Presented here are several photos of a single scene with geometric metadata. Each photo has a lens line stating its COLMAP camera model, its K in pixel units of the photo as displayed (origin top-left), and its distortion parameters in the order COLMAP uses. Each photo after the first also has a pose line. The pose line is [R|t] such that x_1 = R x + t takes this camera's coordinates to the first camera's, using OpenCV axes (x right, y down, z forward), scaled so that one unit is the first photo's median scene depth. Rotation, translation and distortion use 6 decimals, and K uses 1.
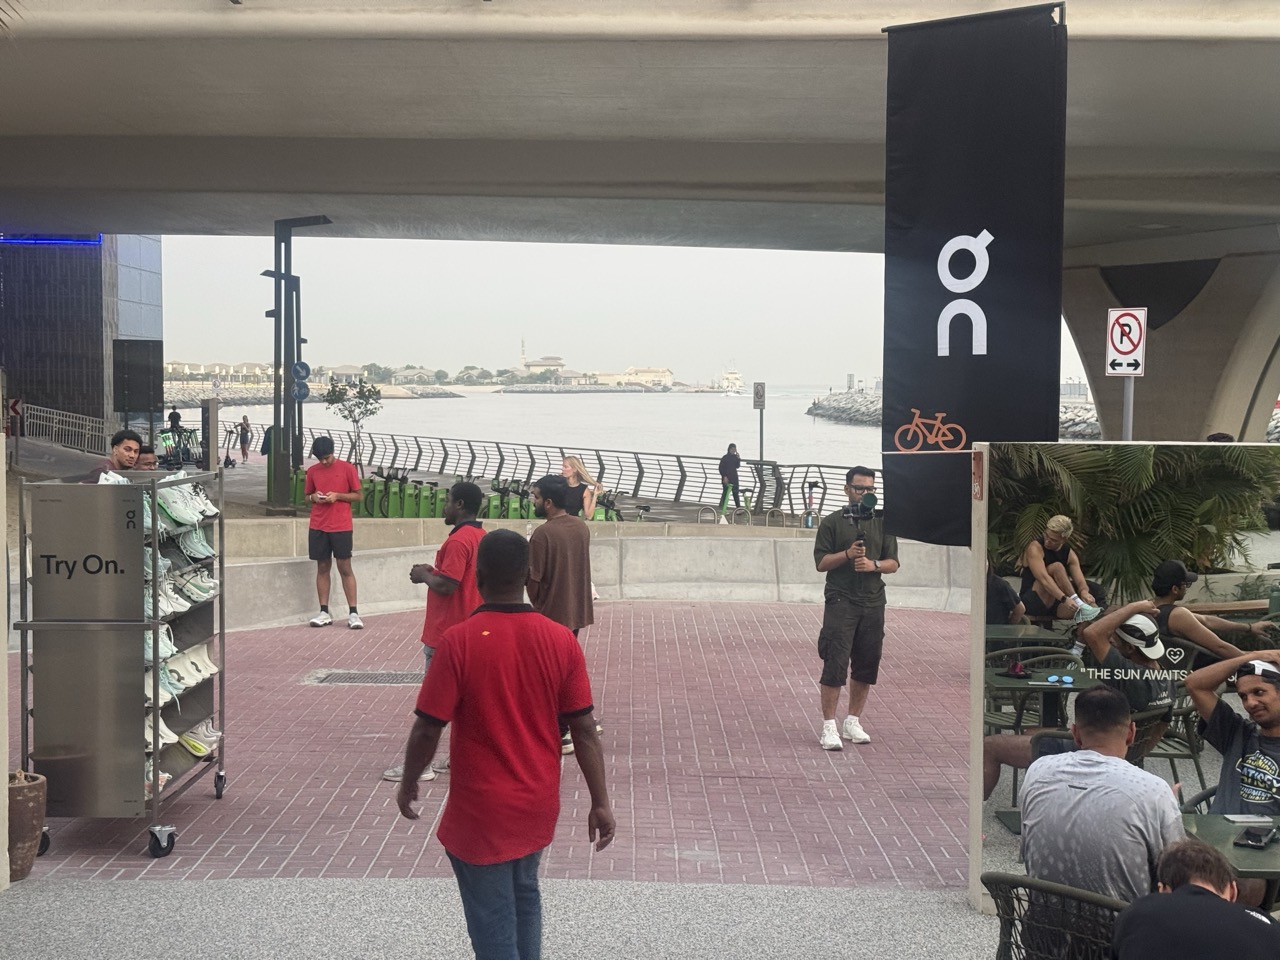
lens RADIAL K [[1783.7, 0, 640.0], [0, 1783.7, 480.0], [0, 0, 1]] dist [0.215975, -0.445742]
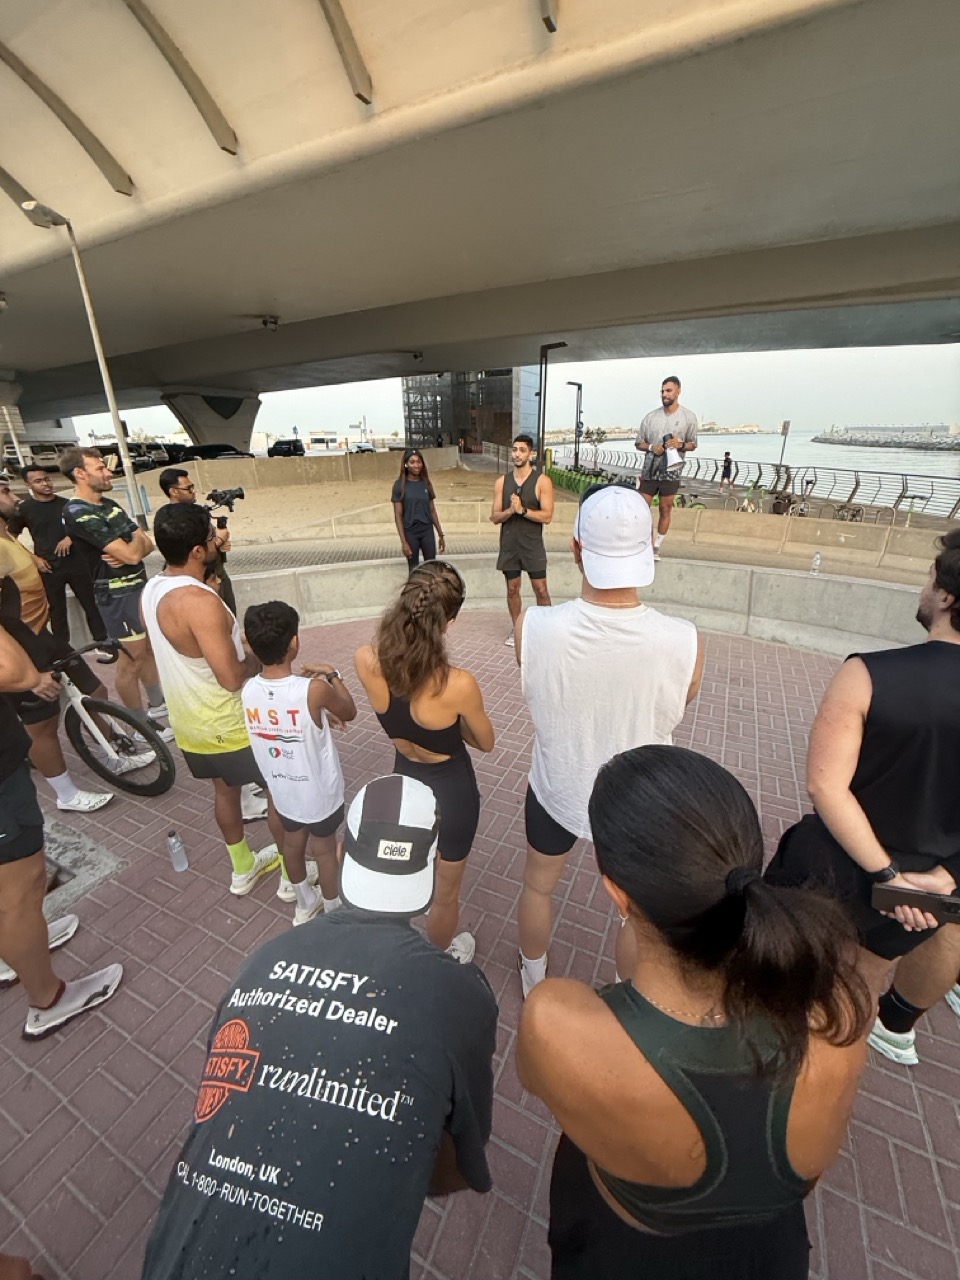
lens RADIAL K [[511.8, 0, 476.8], [0, 511.8, 636.7], [0, 0, 1]] dist [0.000960, 0.000135]
pose [[0.898665, 0.142104, -0.414978, 0.020791], [-0.003393, 0.948292, 0.317383, -0.006455], [0.438622, -0.283813, 0.852679, 0.233868]]
